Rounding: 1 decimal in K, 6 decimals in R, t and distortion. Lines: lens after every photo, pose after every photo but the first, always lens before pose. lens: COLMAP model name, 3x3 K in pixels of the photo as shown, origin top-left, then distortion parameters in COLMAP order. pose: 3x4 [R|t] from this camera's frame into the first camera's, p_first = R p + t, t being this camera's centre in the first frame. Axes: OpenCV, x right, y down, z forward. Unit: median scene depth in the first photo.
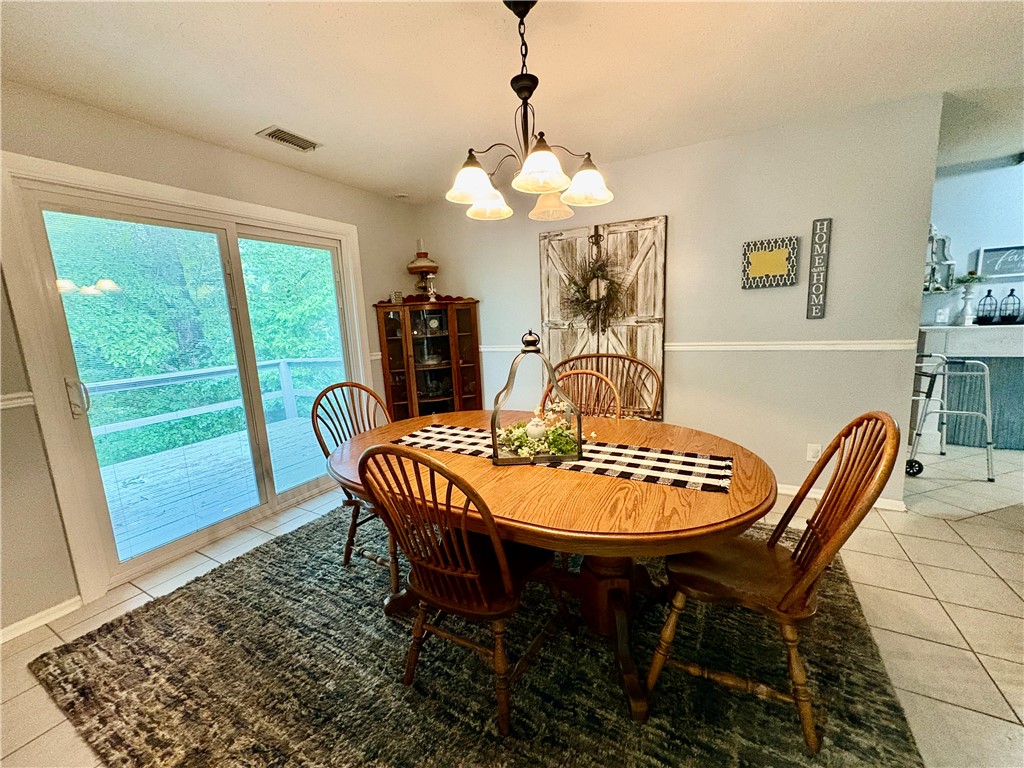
lens RADIAL K [[407.6, 0, 511.3], [0, 407.6, 381.7], [0, 0, 1]] dist [-0.001302, 0.000509]
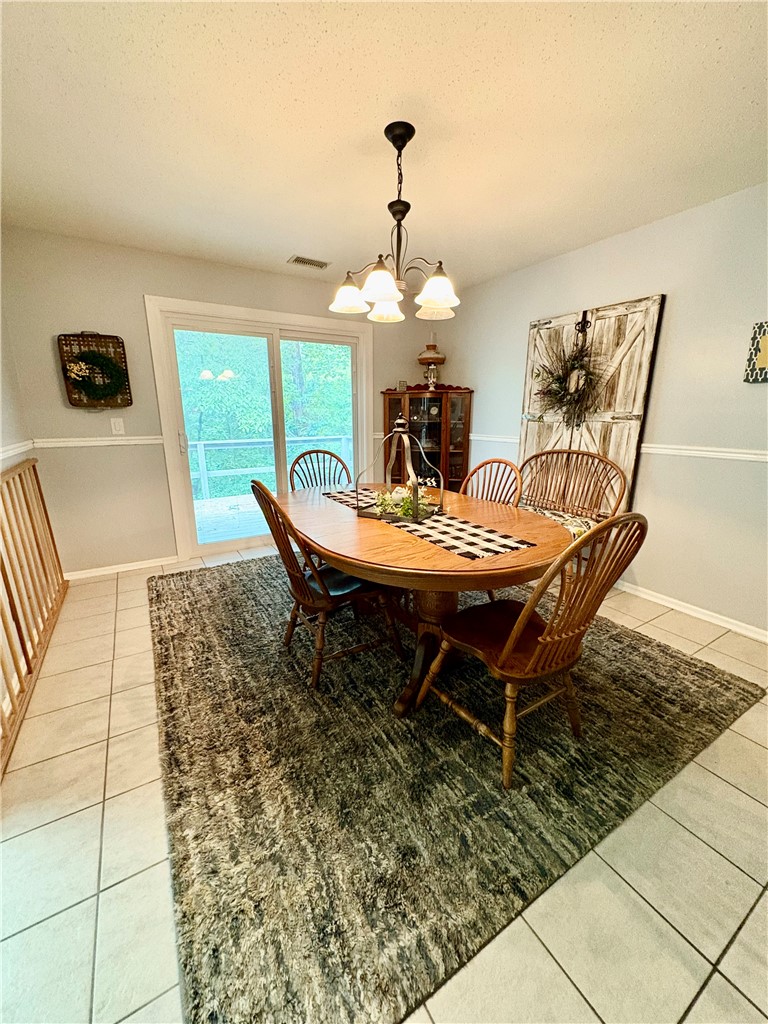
lens RADIAL K [[407.6, 0, 384.2], [0, 407.6, 510.1], [0, 0, 1]] dist [-0.001302, 0.000509]
pose [[0.865434, 0.162511, -0.473934, 0.397845], [-0.118947, 0.985533, 0.120734, 0.009317], [0.486698, -0.048115, 0.872244, -0.069736]]
